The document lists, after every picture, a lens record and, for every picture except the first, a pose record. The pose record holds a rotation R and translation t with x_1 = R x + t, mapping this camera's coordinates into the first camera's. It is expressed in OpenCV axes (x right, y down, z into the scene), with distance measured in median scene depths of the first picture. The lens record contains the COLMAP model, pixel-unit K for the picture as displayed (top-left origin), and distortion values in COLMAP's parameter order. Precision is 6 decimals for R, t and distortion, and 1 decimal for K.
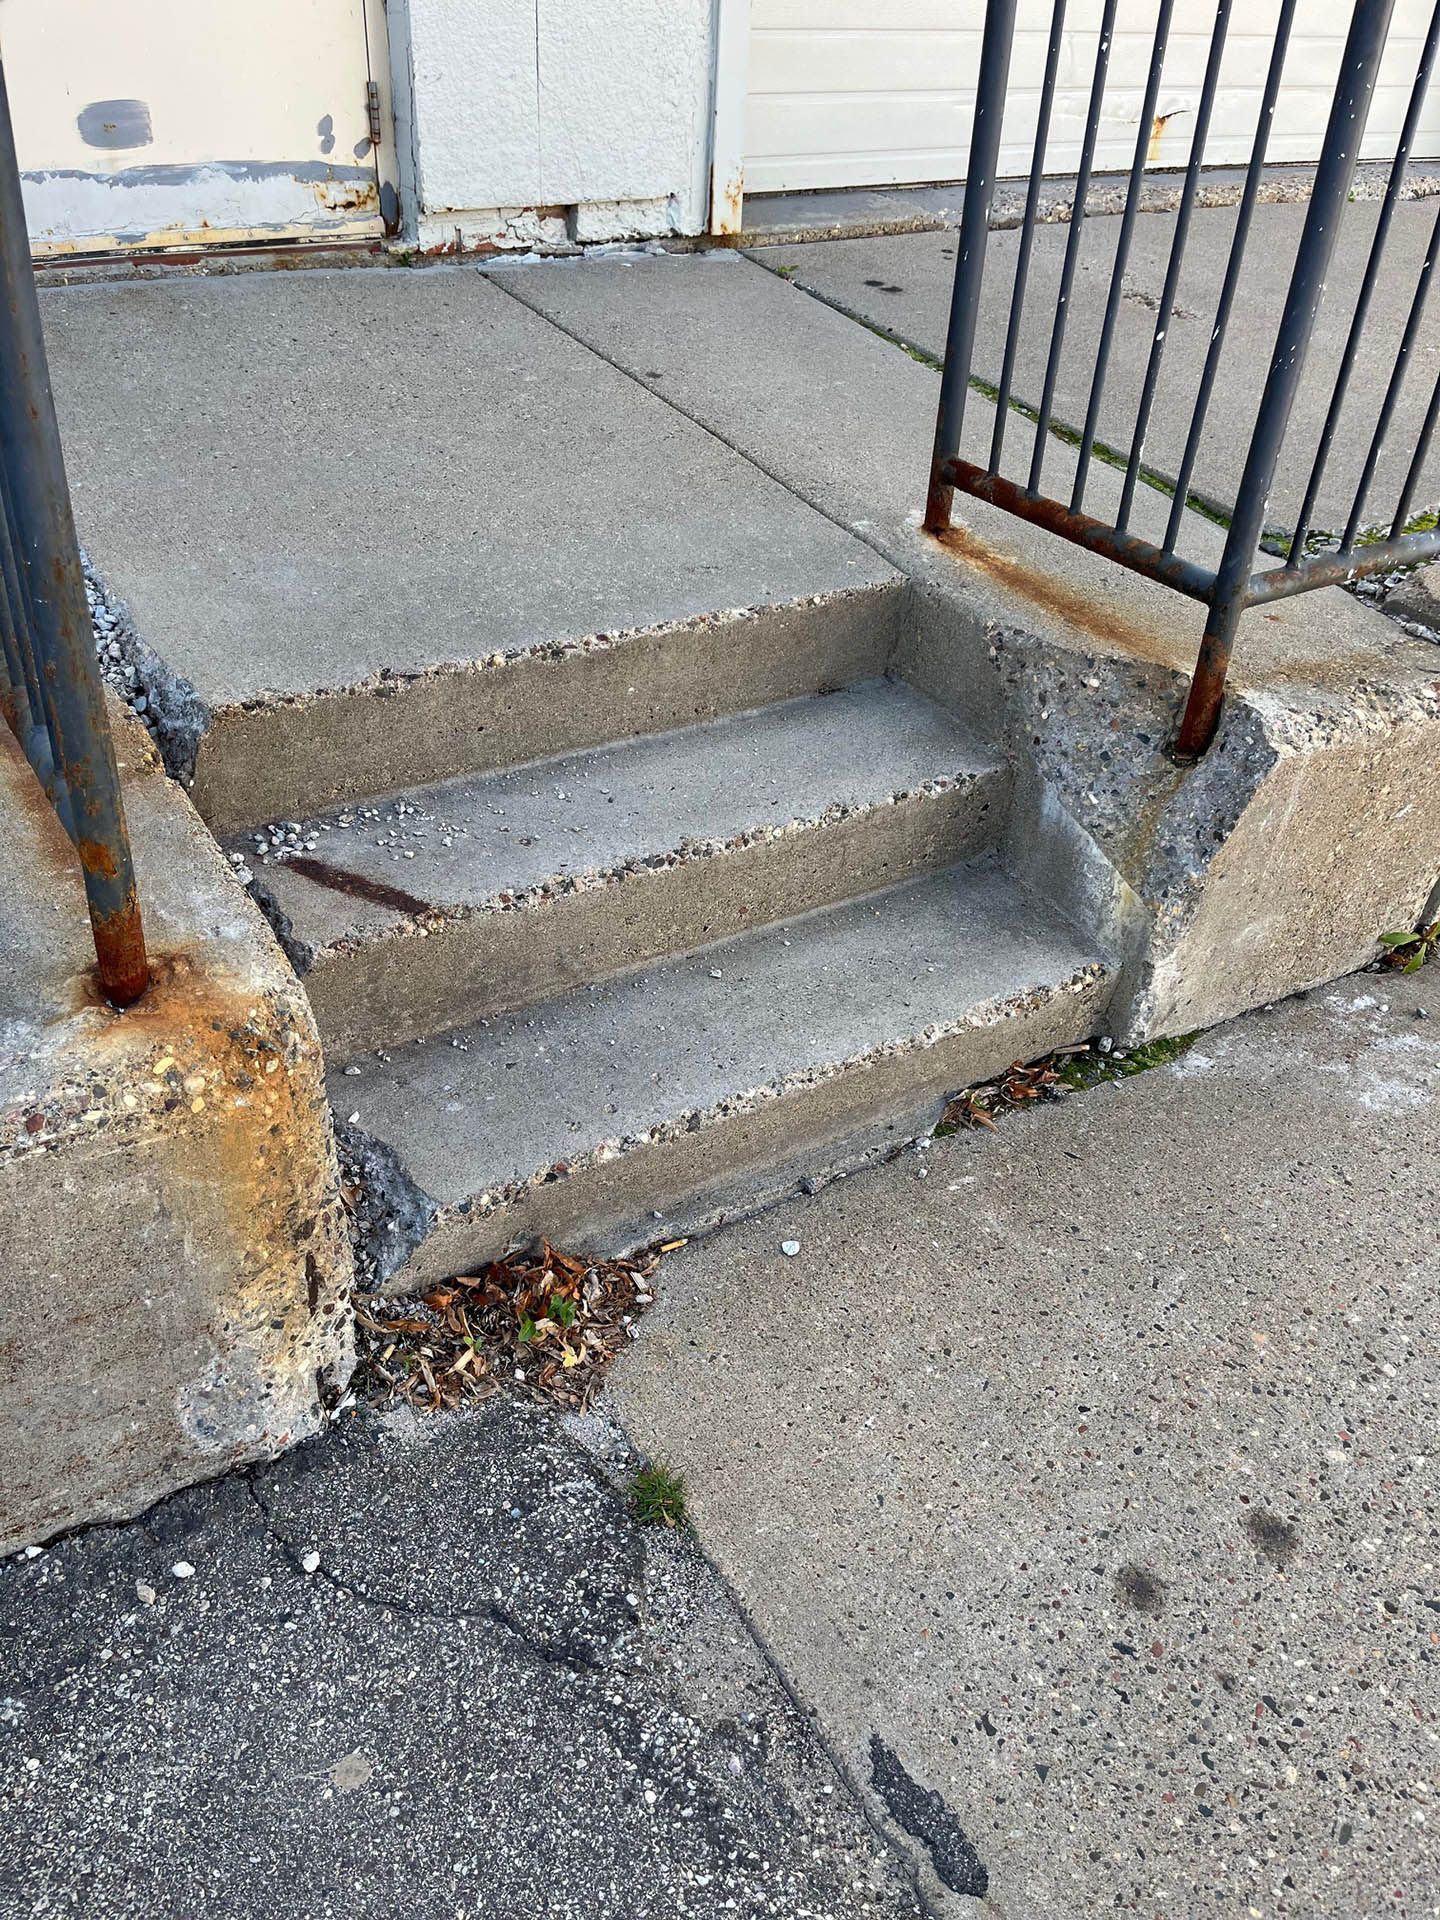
lens RADIAL K [[1498.1, 0, 712.7], [0, 1498.1, 950.8], [0, 0, 1]] dist [0.085015, -0.131589]
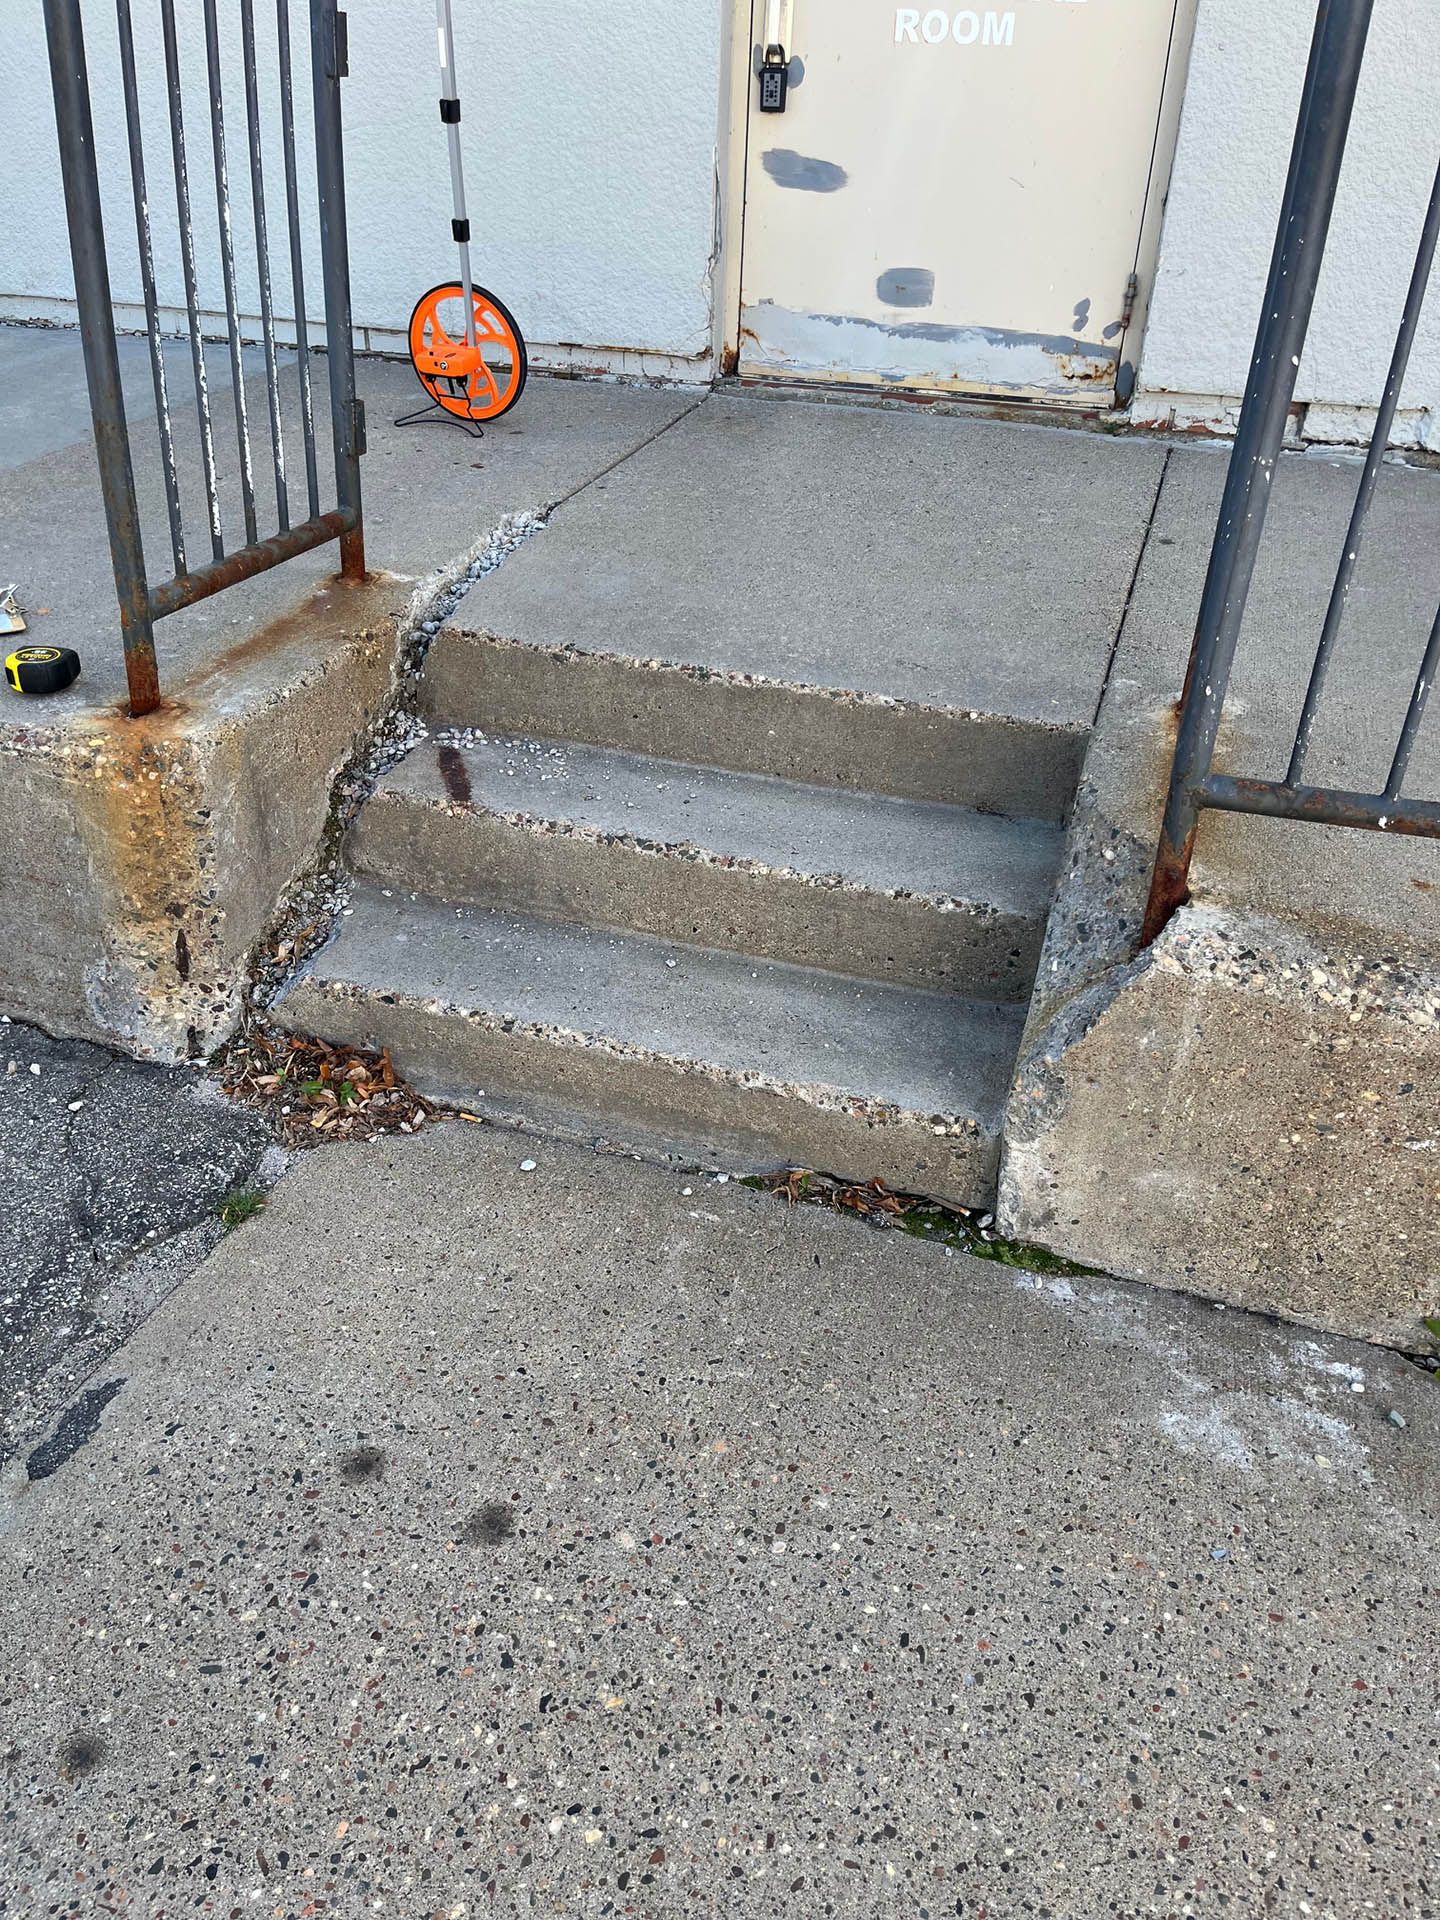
lens RADIAL K [[1498.1, 0, 714.2], [0, 1498.1, 954.1], [0, 0, 1]] dist [0.085015, -0.131589]
pose [[0.643250, 0.358000, -0.676805, 0.780982], [-0.445838, 0.893770, 0.049032, -0.060663], [0.622462, 0.270205, 0.734527, 0.179706]]
